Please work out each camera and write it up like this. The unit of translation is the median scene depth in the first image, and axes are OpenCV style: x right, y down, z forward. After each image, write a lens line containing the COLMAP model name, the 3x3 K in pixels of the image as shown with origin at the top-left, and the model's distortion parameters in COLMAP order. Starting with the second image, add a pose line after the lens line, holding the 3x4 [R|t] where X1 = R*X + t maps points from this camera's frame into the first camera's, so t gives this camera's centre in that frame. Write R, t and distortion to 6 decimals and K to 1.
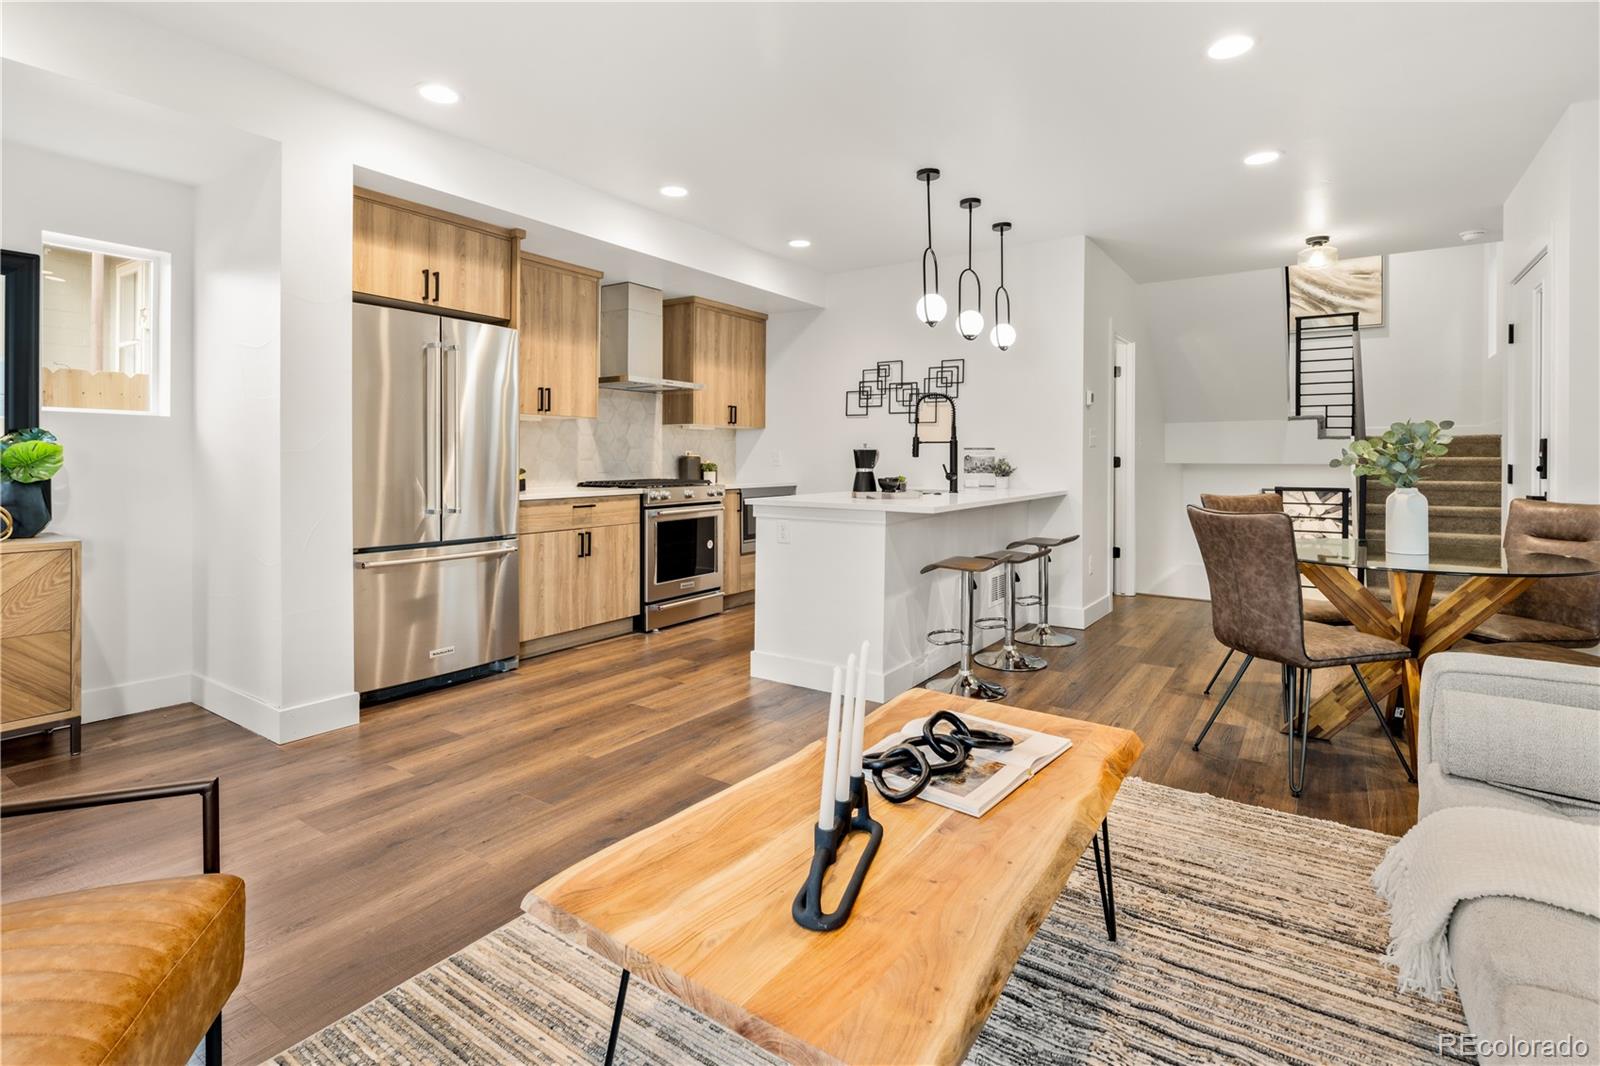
lens RADIAL K [[777.9, 0, 795.7], [0, 777.9, 457.3], [0, 0, 1]] dist [0.001728, 0.000051]
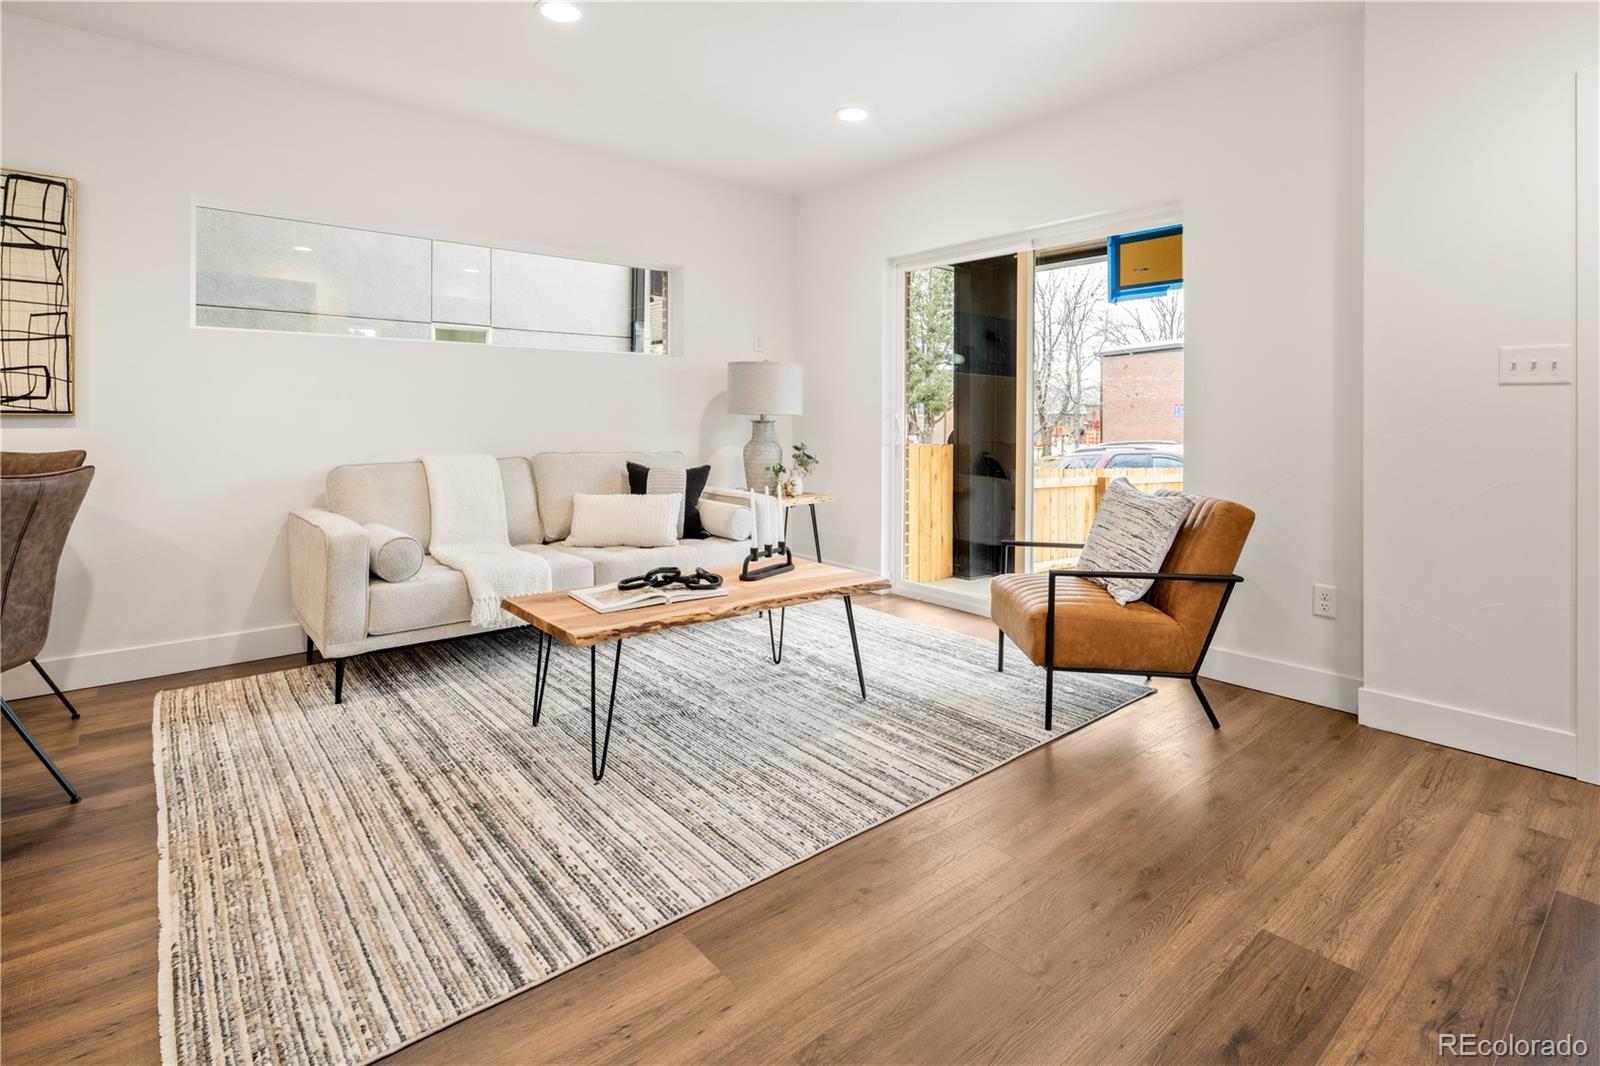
lens RADIAL K [[783.1, 0, 797.3], [0, 783.1, 410.7], [0, 0, 1]] dist [0.001688, -0.000792]
pose [[-0.964474, -0.009694, 0.264000, -0.170340], [-0.010922, 0.999935, -0.003184, 0.003437], [-0.263952, -0.005954, -0.964517, 0.835694]]
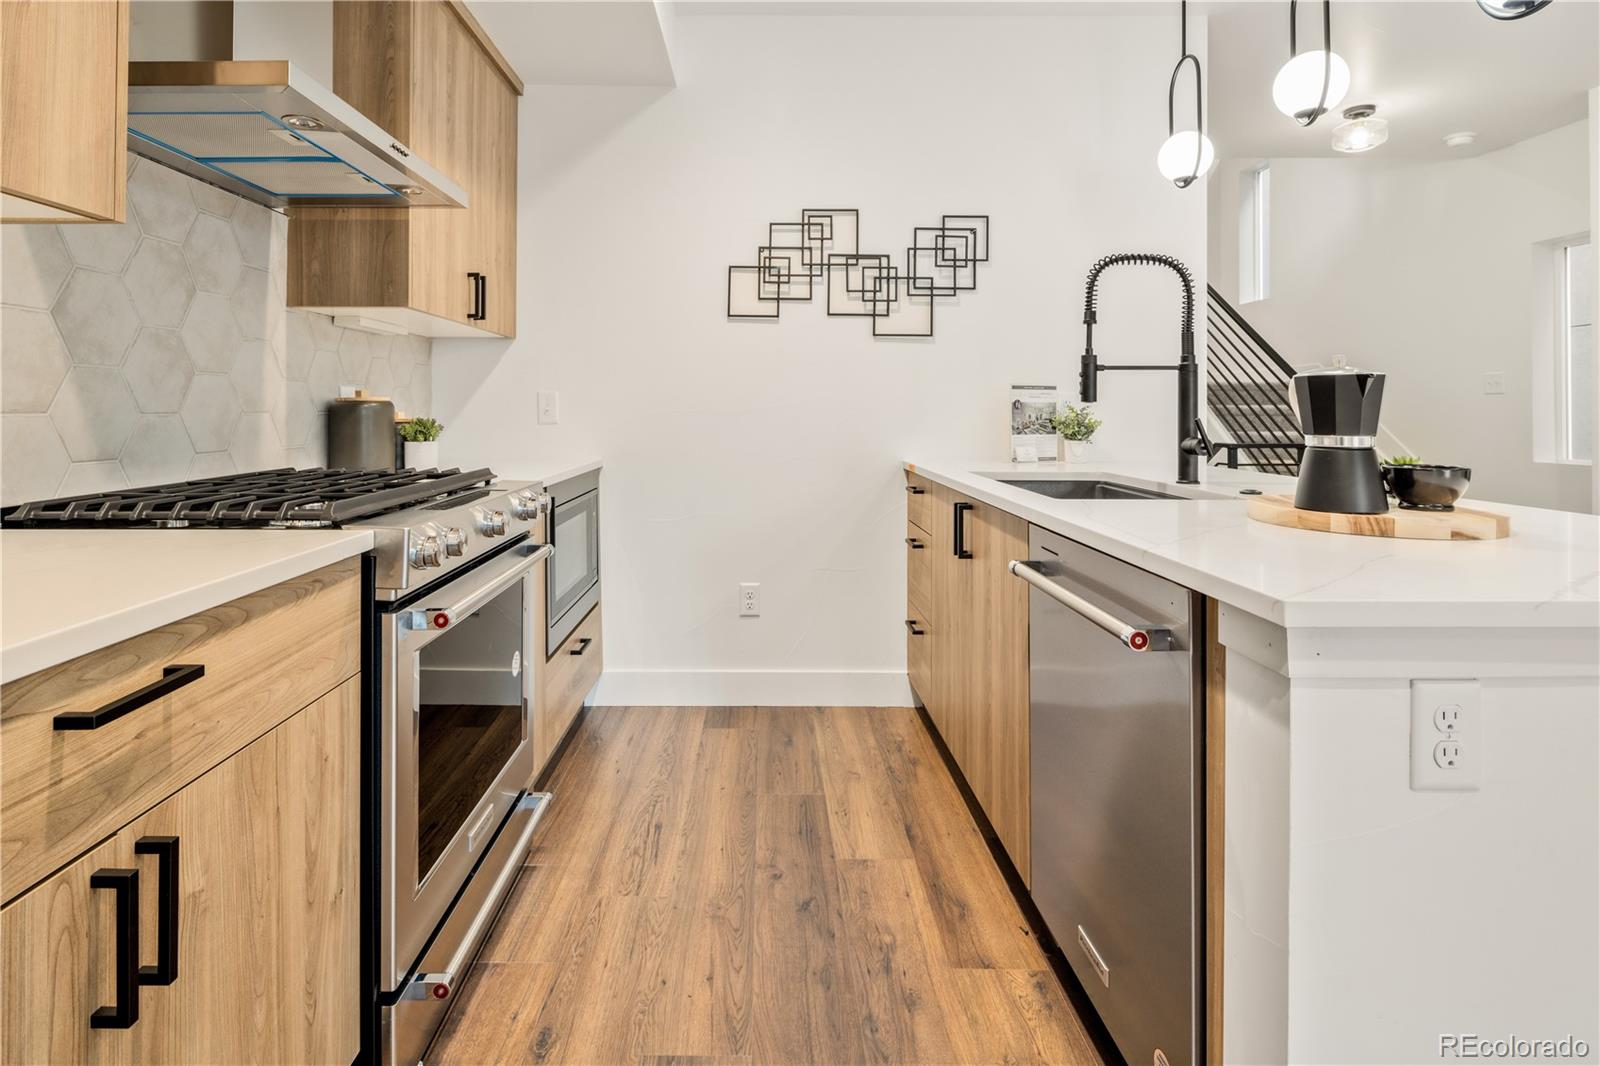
lens RADIAL K [[796.0, 0, 761.6], [0, 796.0, 403.1], [0, 0, 1]] dist [0.002051, -0.001249]
pose [[0.827093, 0.002220, 0.562060, -0.234016], [0.000846, 0.999986, -0.005196, 0.002404], [-0.562064, 0.004773, 0.827080, 0.717149]]
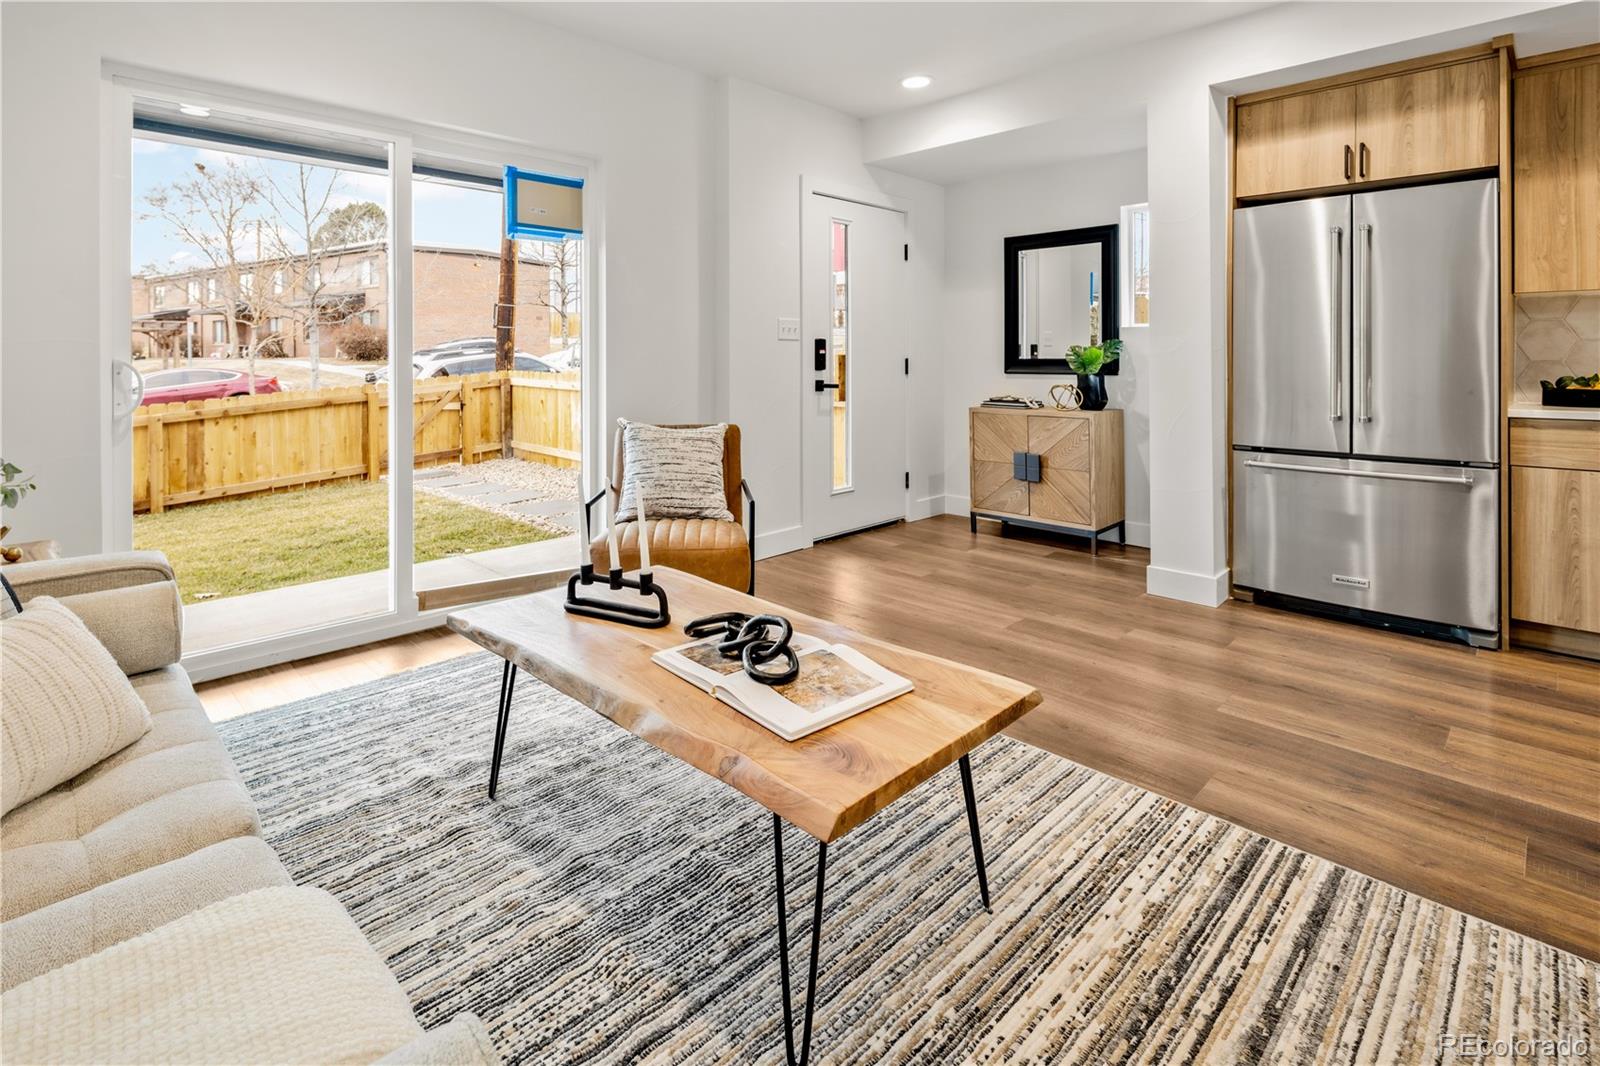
lens RADIAL K [[787.3, 0, 790.2], [0, 787.3, 357.9], [0, 0, 1]] dist [-0.000116, -0.000902]
pose [[-0.173245, -0.004360, -0.984869, 0.386305], [0.001974, 0.999987, -0.004774, 0.003172], [0.984877, -0.002771, -0.173234, 0.398599]]
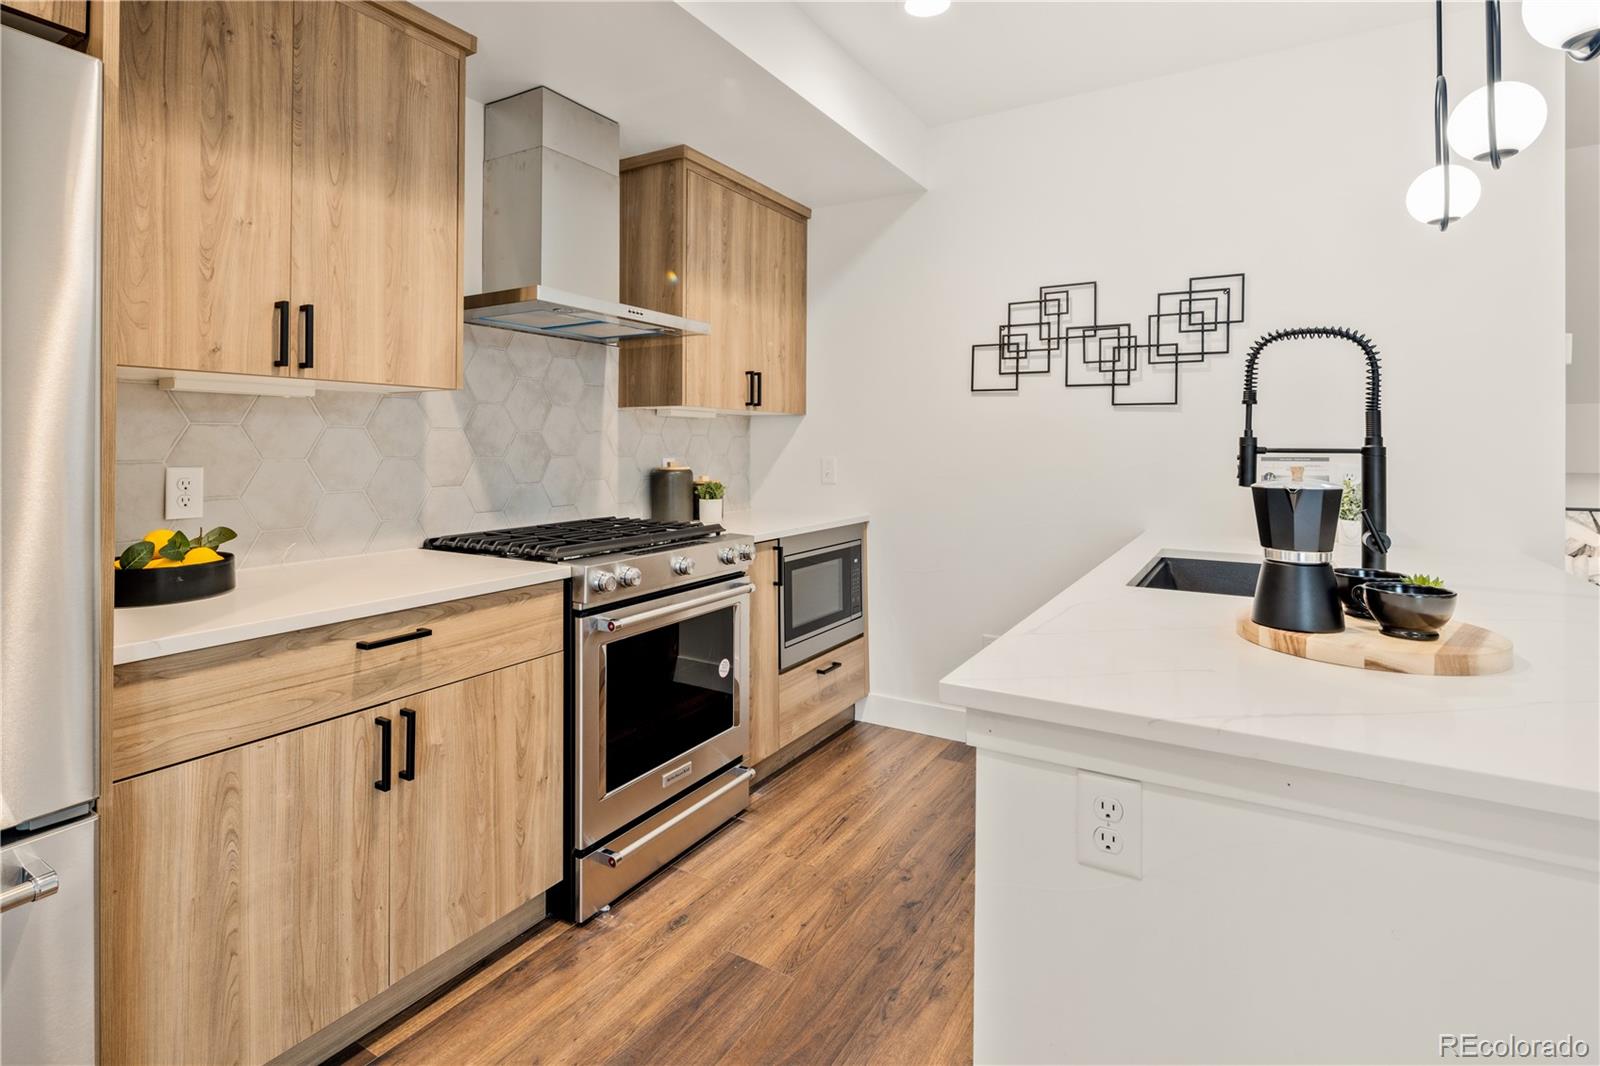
lens RADIAL K [[786.8, 0, 790.5], [0, 786.8, 440.4], [0, 0, 1]] dist [0.002675, -0.001728]
pose [[0.998713, -0.000293, 0.050708, -0.102847], [0.000528, 0.999989, -0.004632, -0.021879], [-0.050706, 0.004653, 0.998703, 0.582136]]
